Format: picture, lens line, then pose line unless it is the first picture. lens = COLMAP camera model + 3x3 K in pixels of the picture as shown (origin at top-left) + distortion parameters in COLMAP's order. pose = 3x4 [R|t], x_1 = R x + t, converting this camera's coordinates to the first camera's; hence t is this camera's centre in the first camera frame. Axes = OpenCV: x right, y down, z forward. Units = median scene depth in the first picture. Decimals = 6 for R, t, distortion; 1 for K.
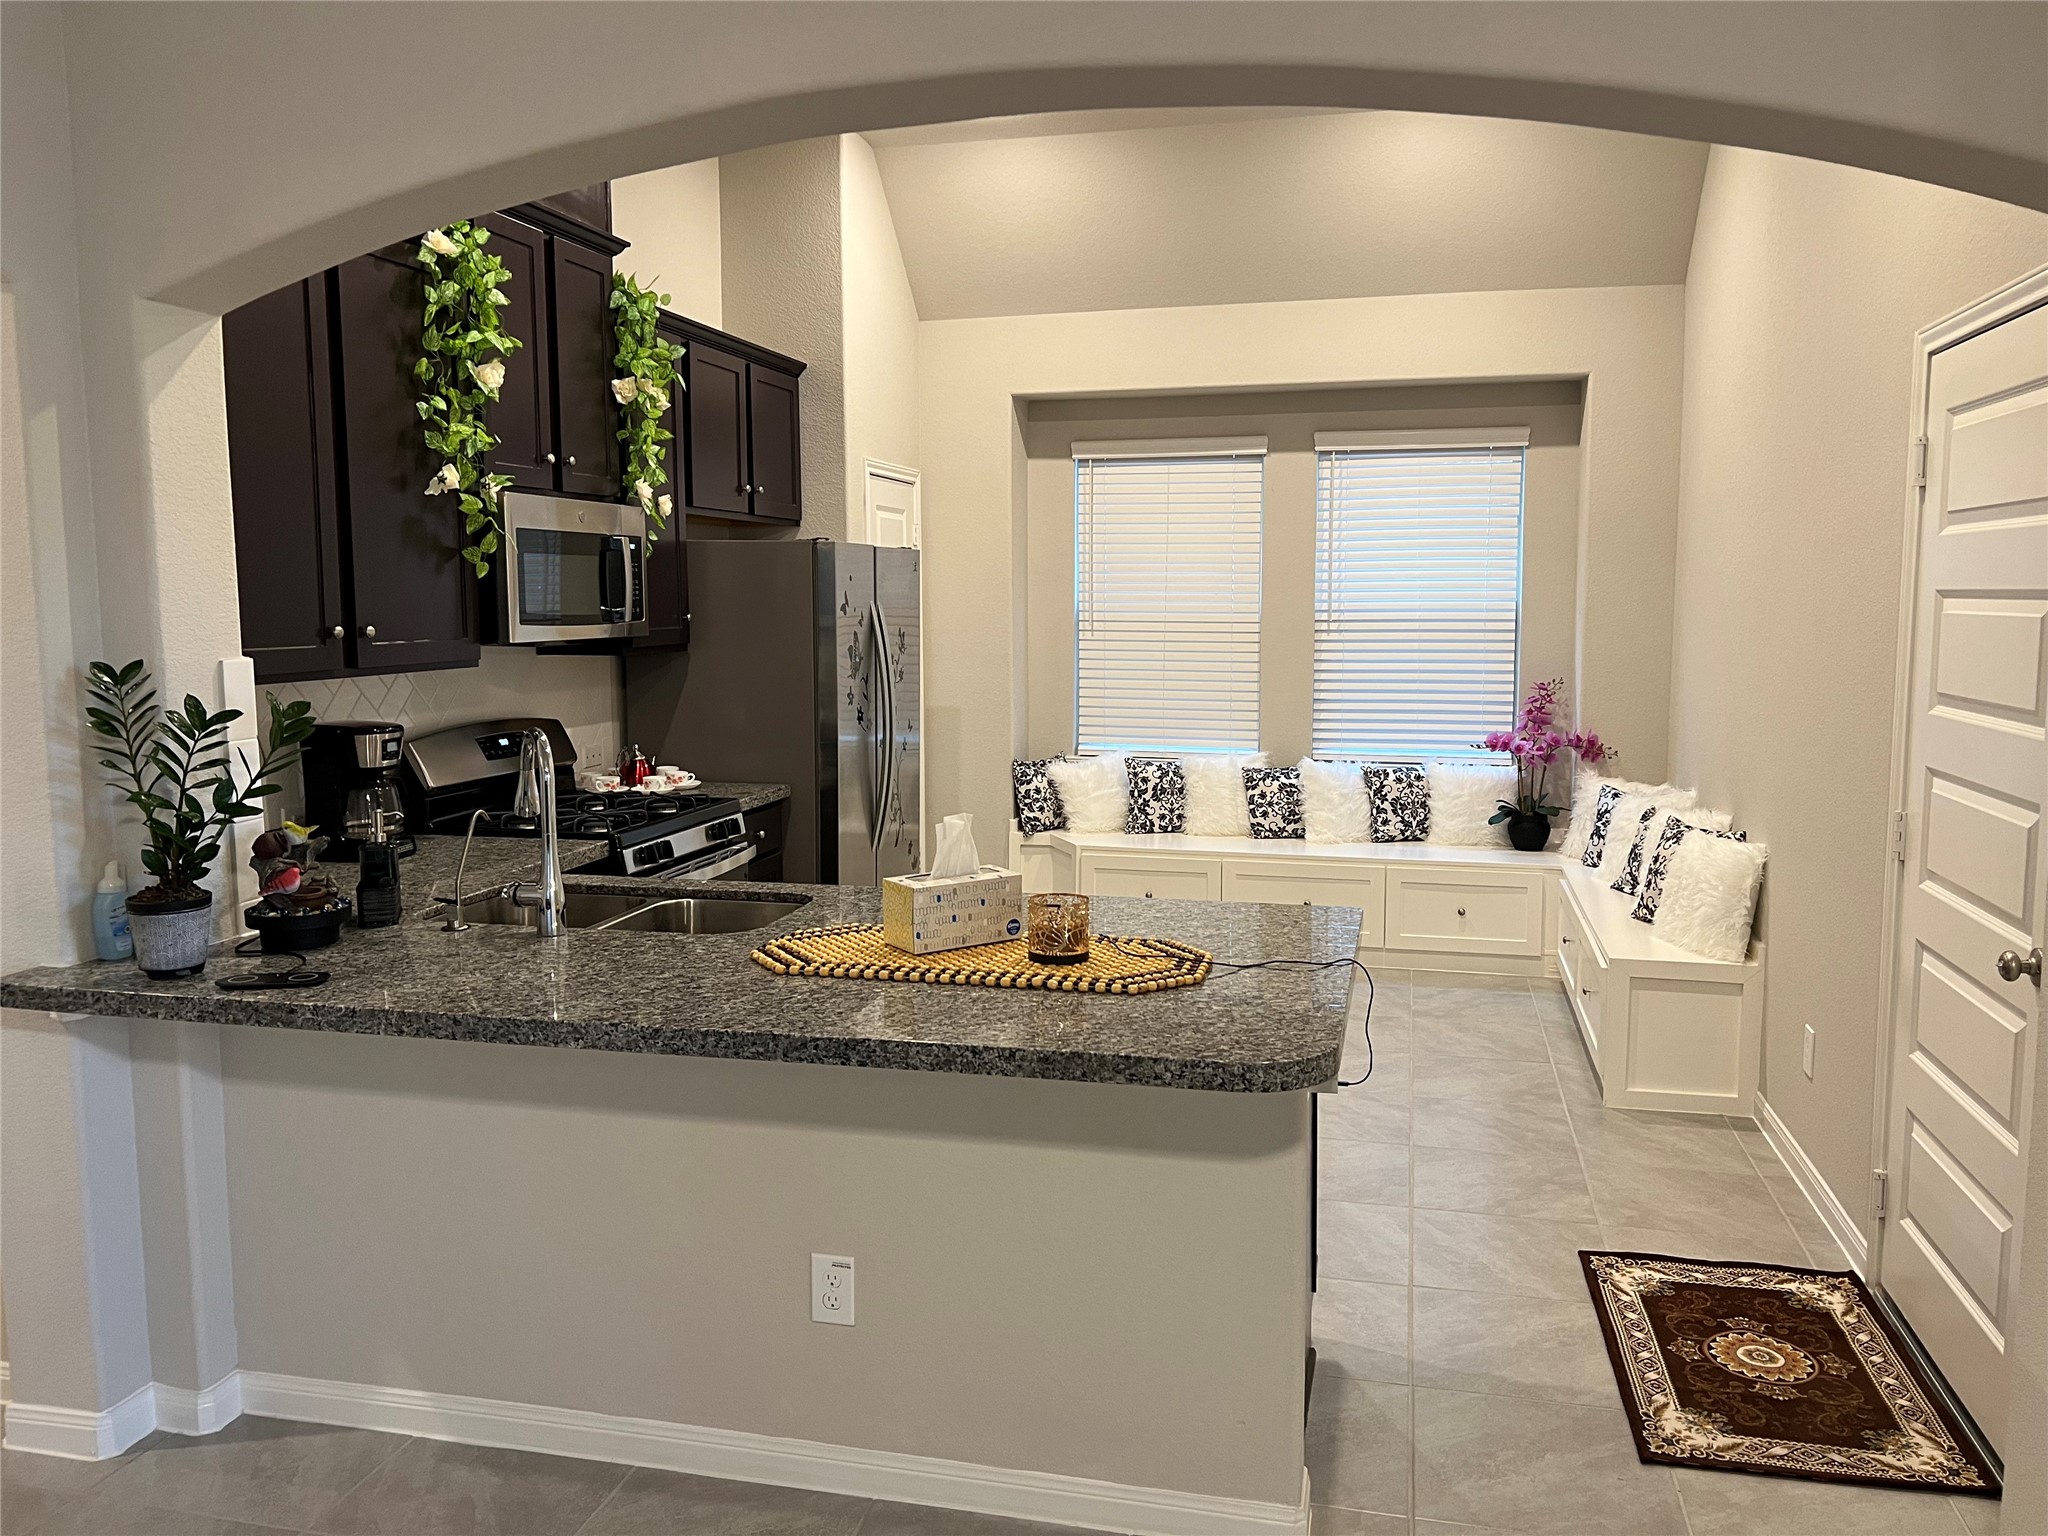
lens RADIAL K [[1541.5, 0, 1086.0], [0, 1541.5, 747.5], [0, 0, 1]] dist [0.044642, -0.073862]
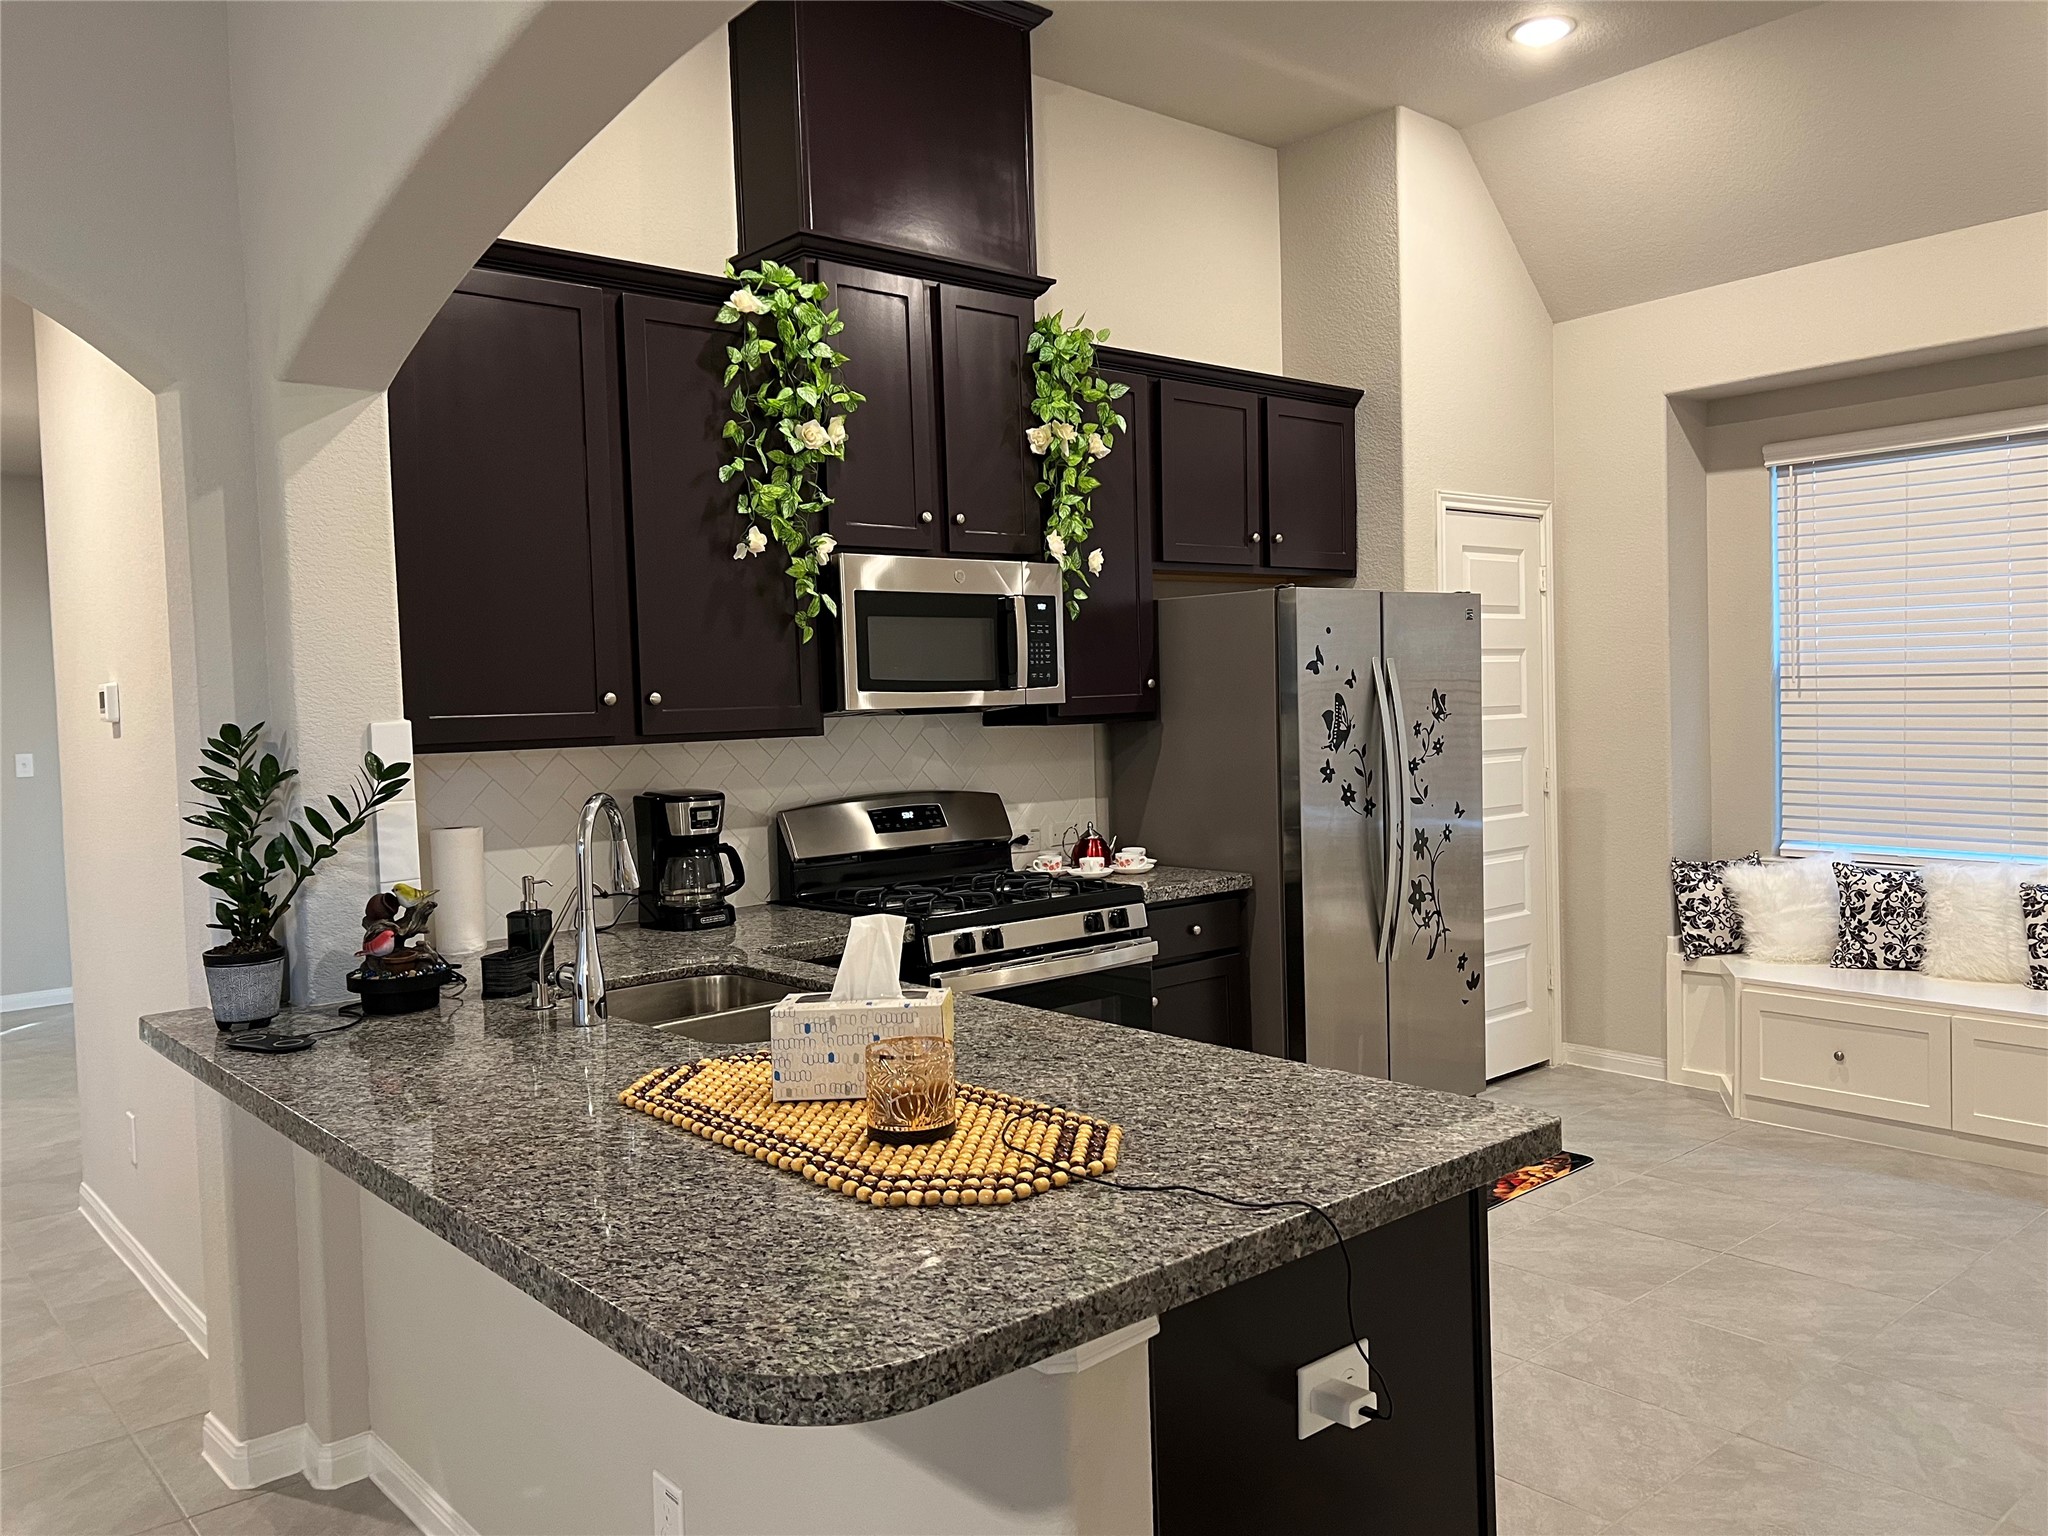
lens RADIAL K [[1543.8, 0, 1049.4], [0, 1543.8, 755.8], [0, 0, 1]] dist [0.057792, -0.058818]
pose [[0.801603, -0.002971, -0.597849, 0.177142], [-0.028524, 0.998659, -0.043207, -0.001328], [0.597176, 0.051688, 0.800443, 0.189110]]
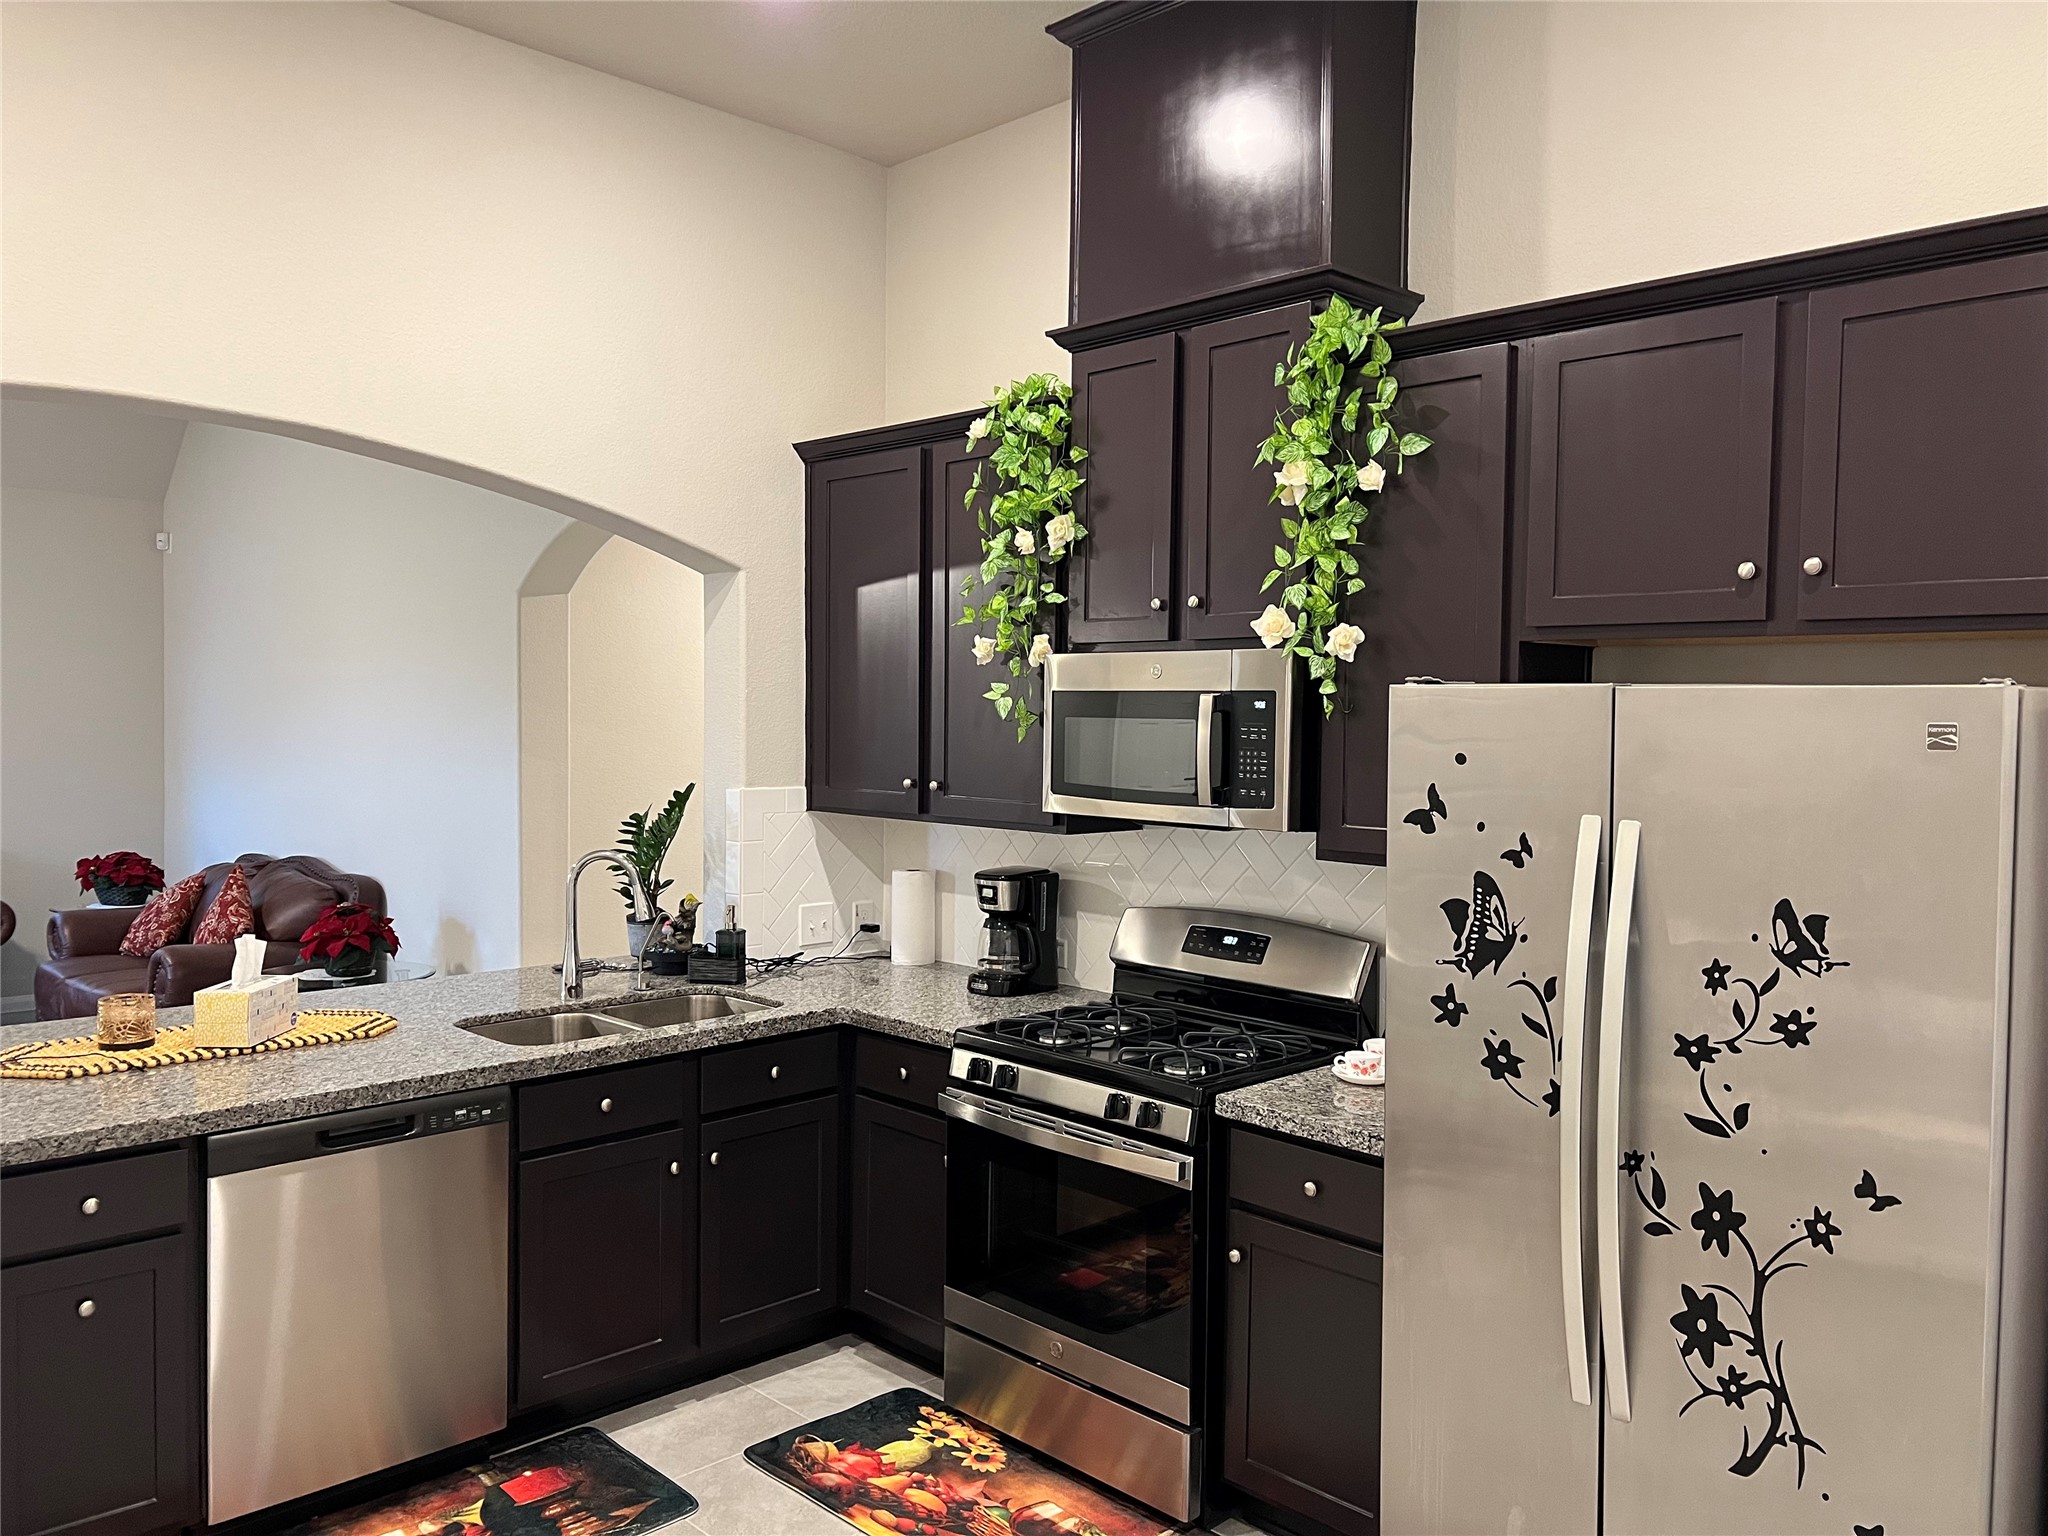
lens RADIAL K [[1554.5, 0, 1024.0], [0, 1554.5, 768.0], [0, 0, 1]] dist [0.102113, -0.168961]
pose [[-0.562976, 0.027879, -0.826003, 0.250430], [-0.093521, 0.990863, 0.097184, -0.110731], [0.821165, 0.131961, -0.555225, 0.904812]]
